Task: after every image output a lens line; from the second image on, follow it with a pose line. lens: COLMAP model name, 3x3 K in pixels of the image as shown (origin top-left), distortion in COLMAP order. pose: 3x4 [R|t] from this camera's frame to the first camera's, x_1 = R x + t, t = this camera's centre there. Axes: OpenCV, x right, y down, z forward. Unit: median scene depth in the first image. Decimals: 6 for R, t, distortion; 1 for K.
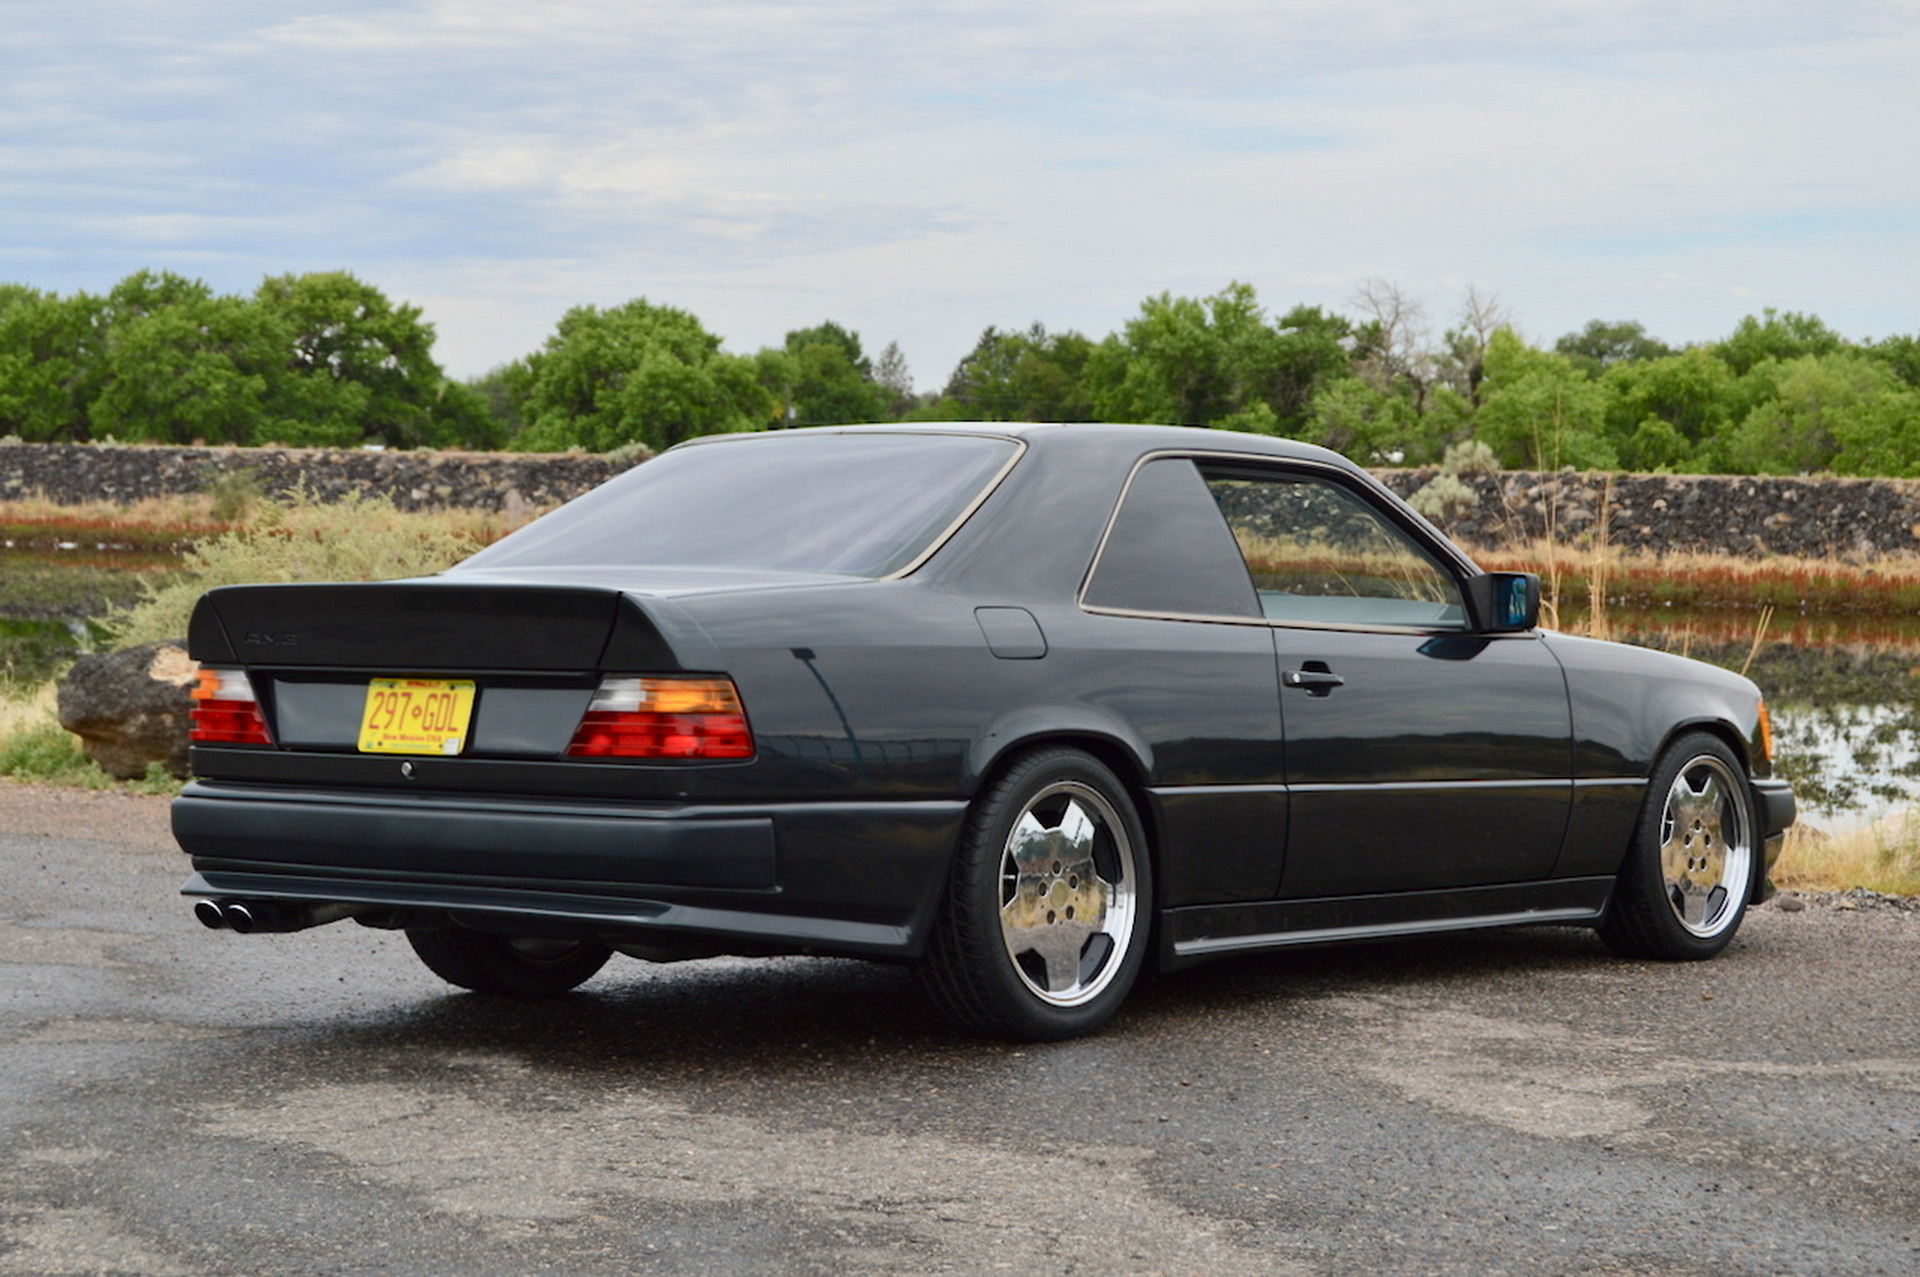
lens RADIAL K [[4311.1, 0, 1064.5], [0, 4311.1, 640.1], [0, 0, 1]] dist [0.008576, -0.310578]
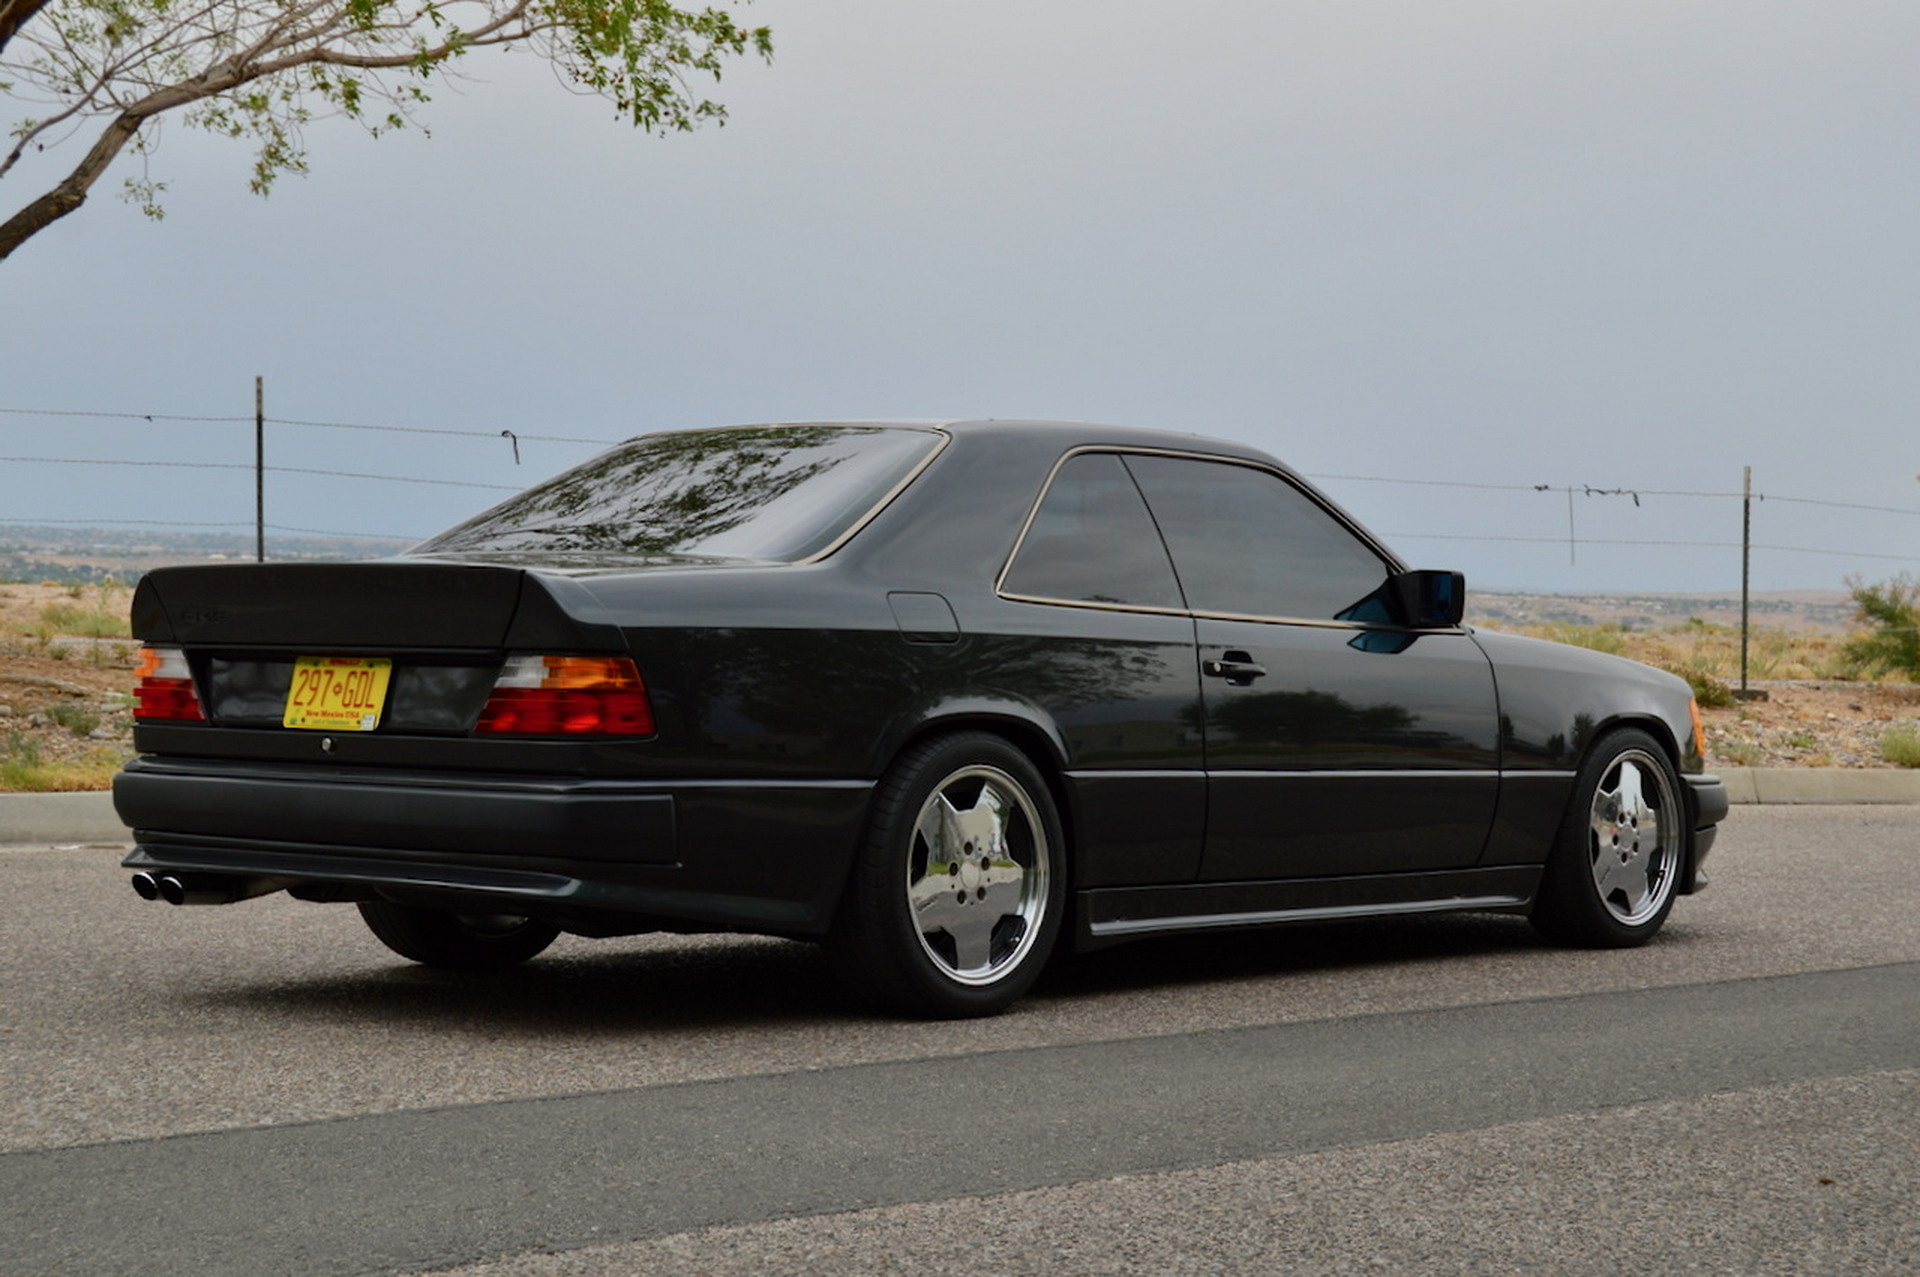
lens RADIAL K [[3736.4, 0, 1004.3], [0, 3736.4, 638.9], [0, 0, 1]] dist [0.010732, -0.200325]
pose [[0.999075, 0.007573, -0.042329, 0.040960], [-0.007892, 0.999942, -0.007383, 0.009147], [0.042270, 0.007710, 0.999076, 0.110448]]
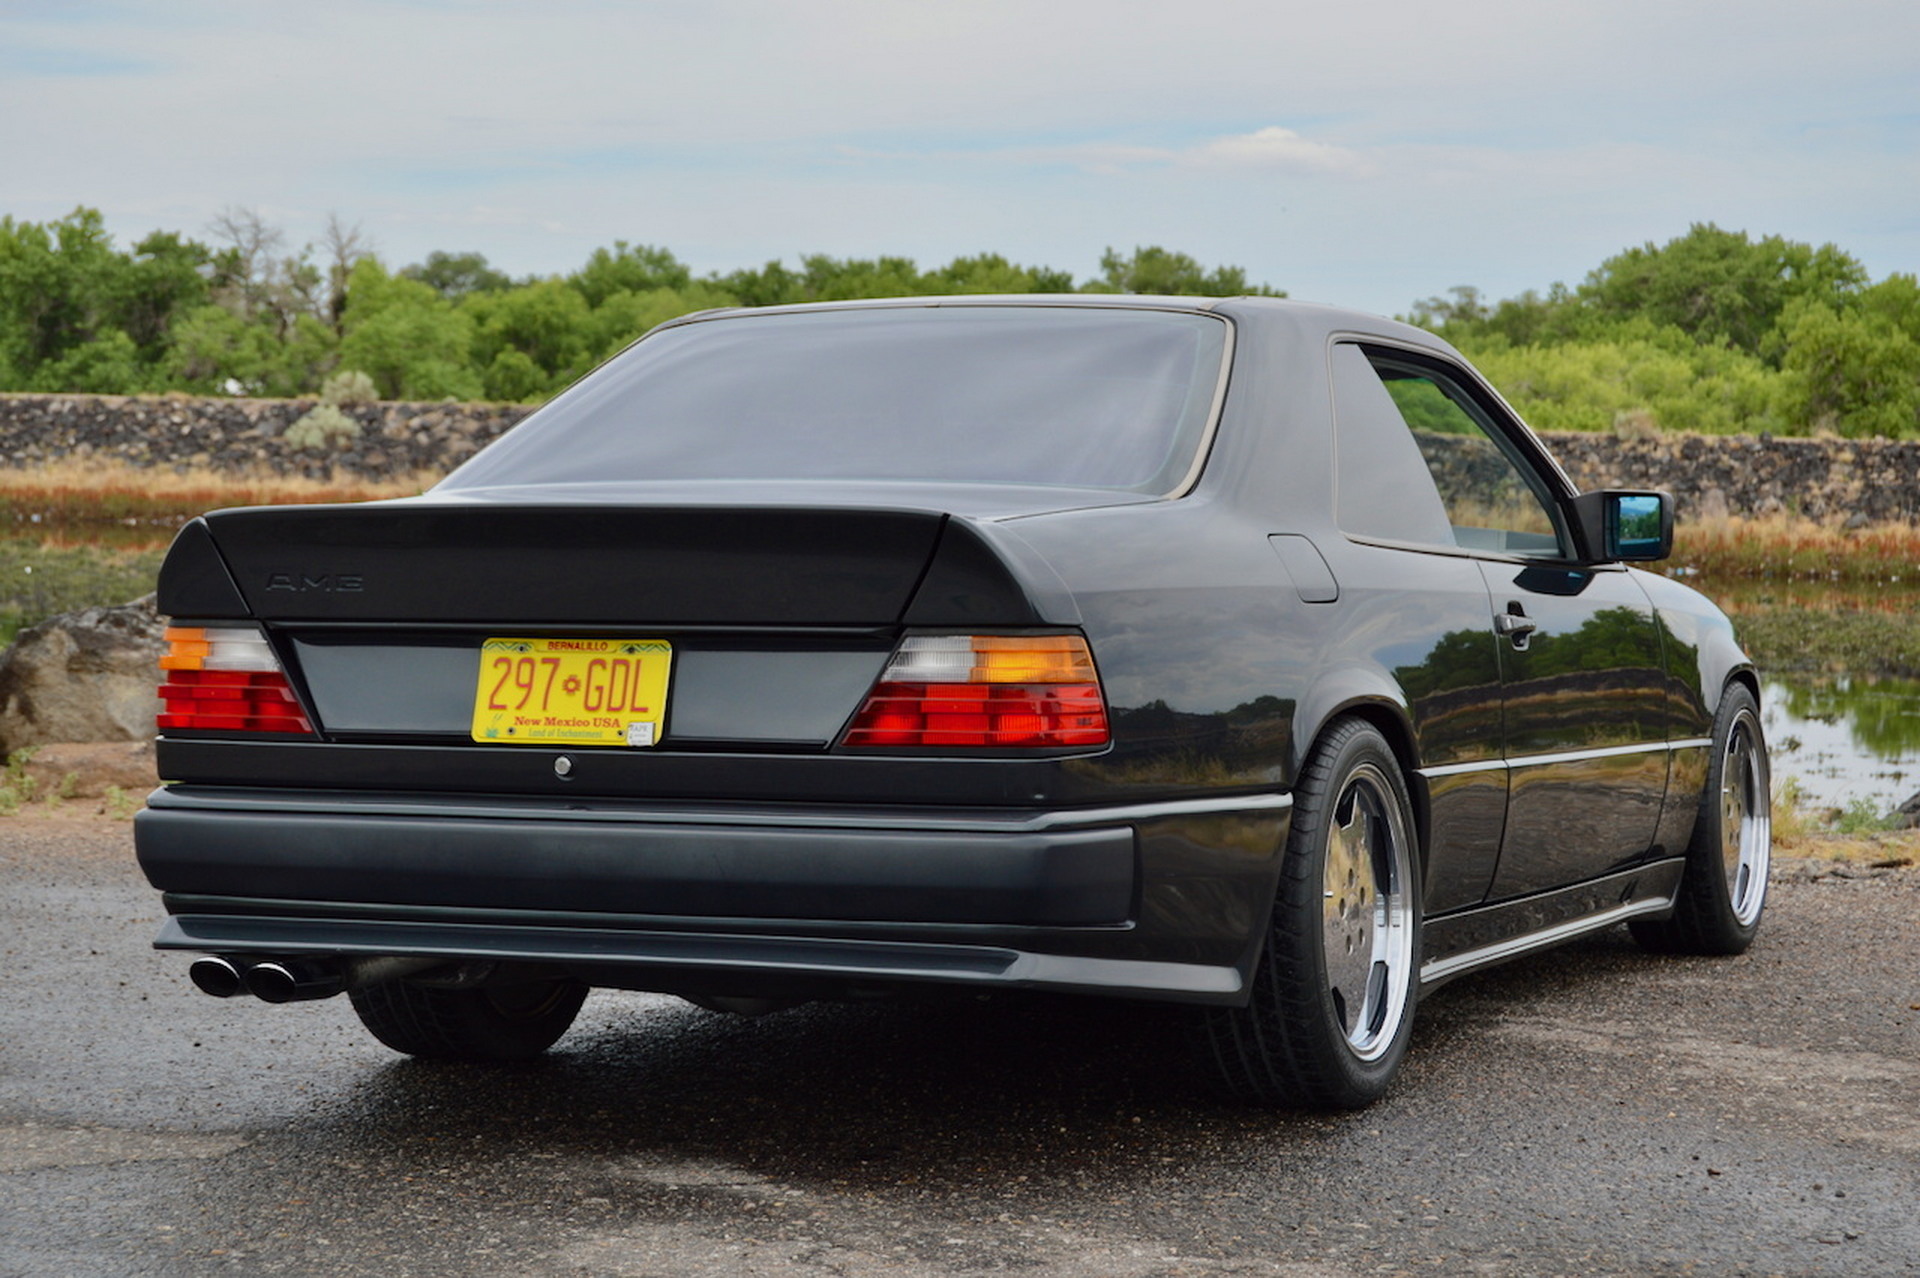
lens RADIAL K [[4268.5, 0, 1013.1], [0, 4268.5, 668.1], [0, 0, 1]] dist [0.008470, -0.234486]
pose [[0.964328, -0.013018, 0.264389, -0.241279], [0.007106, 0.999703, 0.023304, -0.001782], [-0.264614, -0.020594, 0.964134, 0.278594]]
